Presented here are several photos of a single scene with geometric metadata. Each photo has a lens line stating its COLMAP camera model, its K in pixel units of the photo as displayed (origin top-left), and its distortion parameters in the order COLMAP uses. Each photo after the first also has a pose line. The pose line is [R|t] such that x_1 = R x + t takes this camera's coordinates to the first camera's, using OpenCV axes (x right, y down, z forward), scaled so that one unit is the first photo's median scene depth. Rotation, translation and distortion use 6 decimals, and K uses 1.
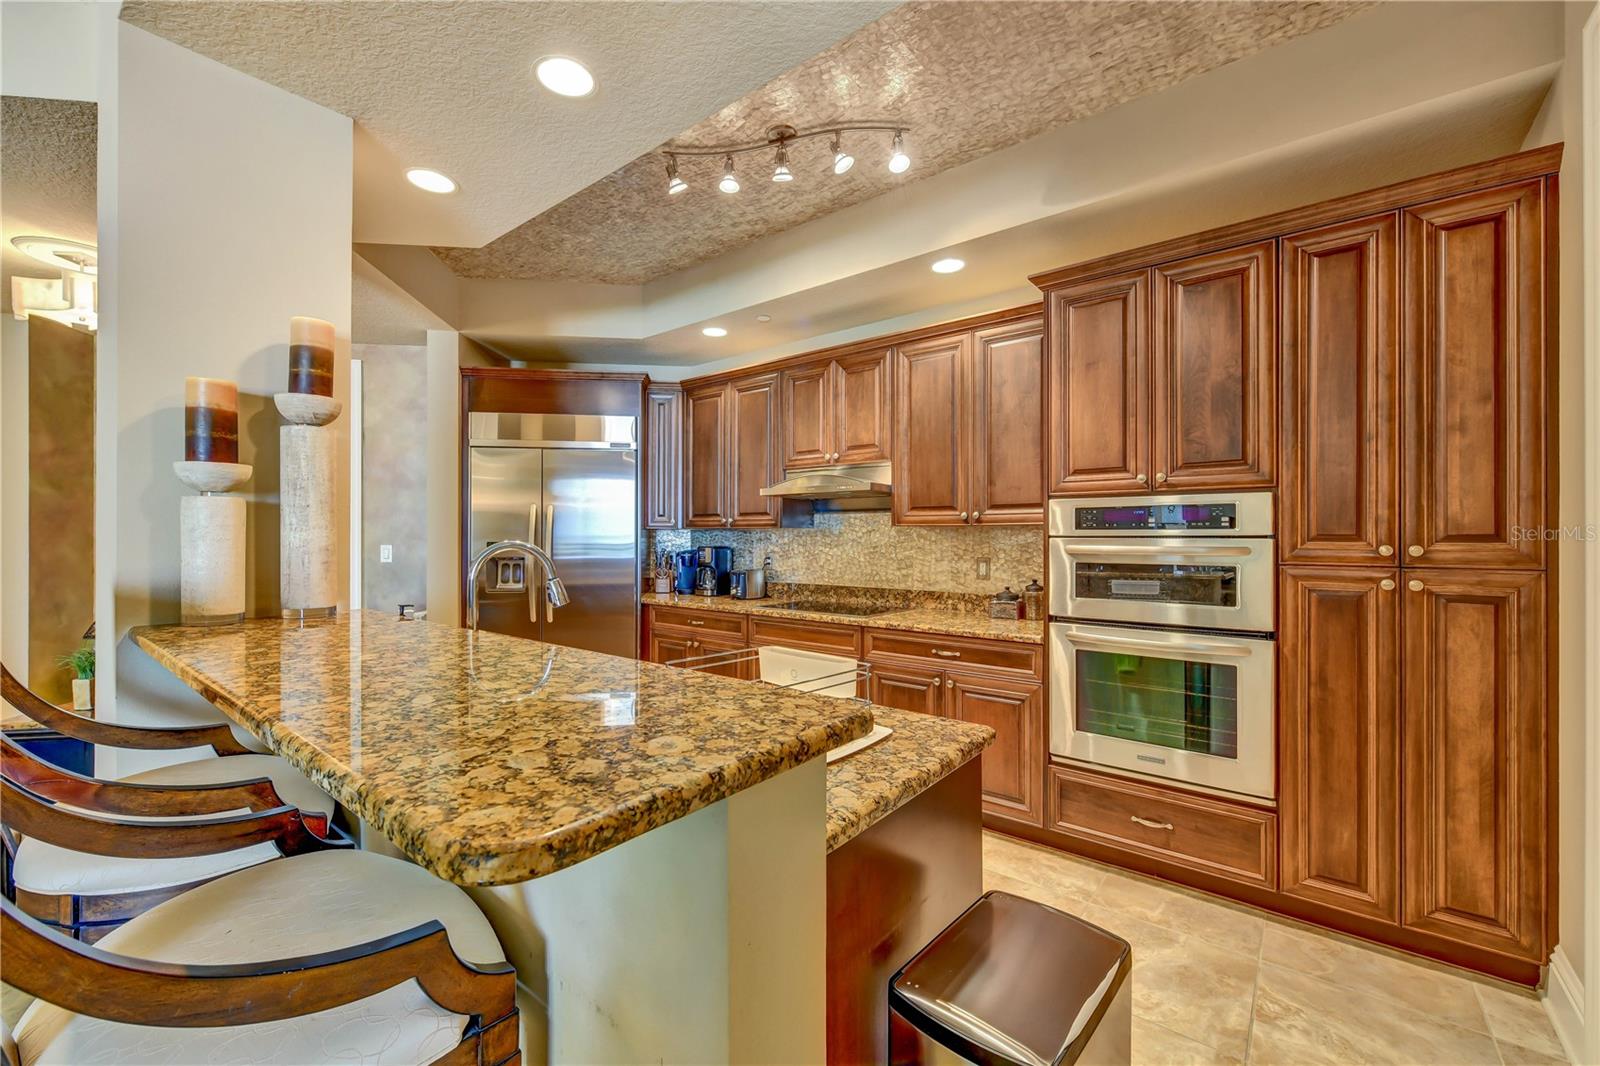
lens RADIAL K [[647.8, 0, 797.2], [0, 647.8, 539.8], [0, 0, 1]] dist [0.000001, 0.000011]
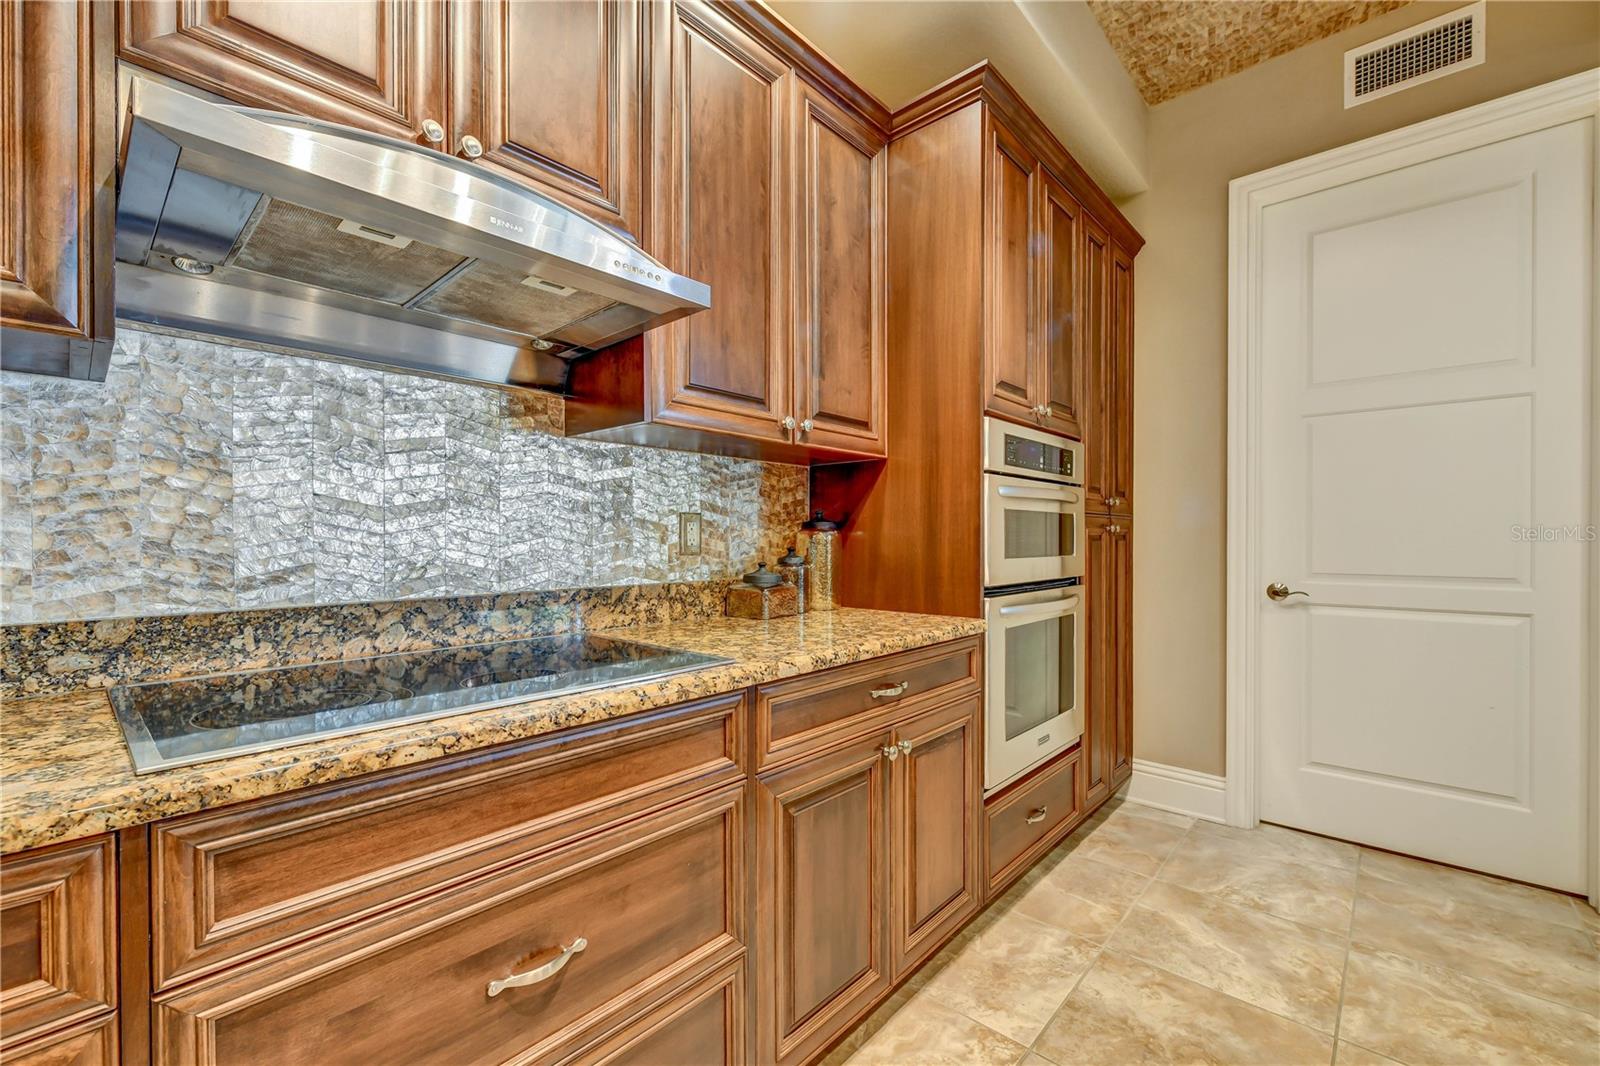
lens RADIAL K [[648.6, 0, 854.8], [0, 648.6, 537.1], [0, 0, 1]] dist [-0.009644, -0.000463]
pose [[0.061233, -0.009647, 0.998077, -0.220982], [-0.004423, 0.999941, 0.009936, 0.041351], [-0.998114, -0.005023, 0.061186, 0.827725]]
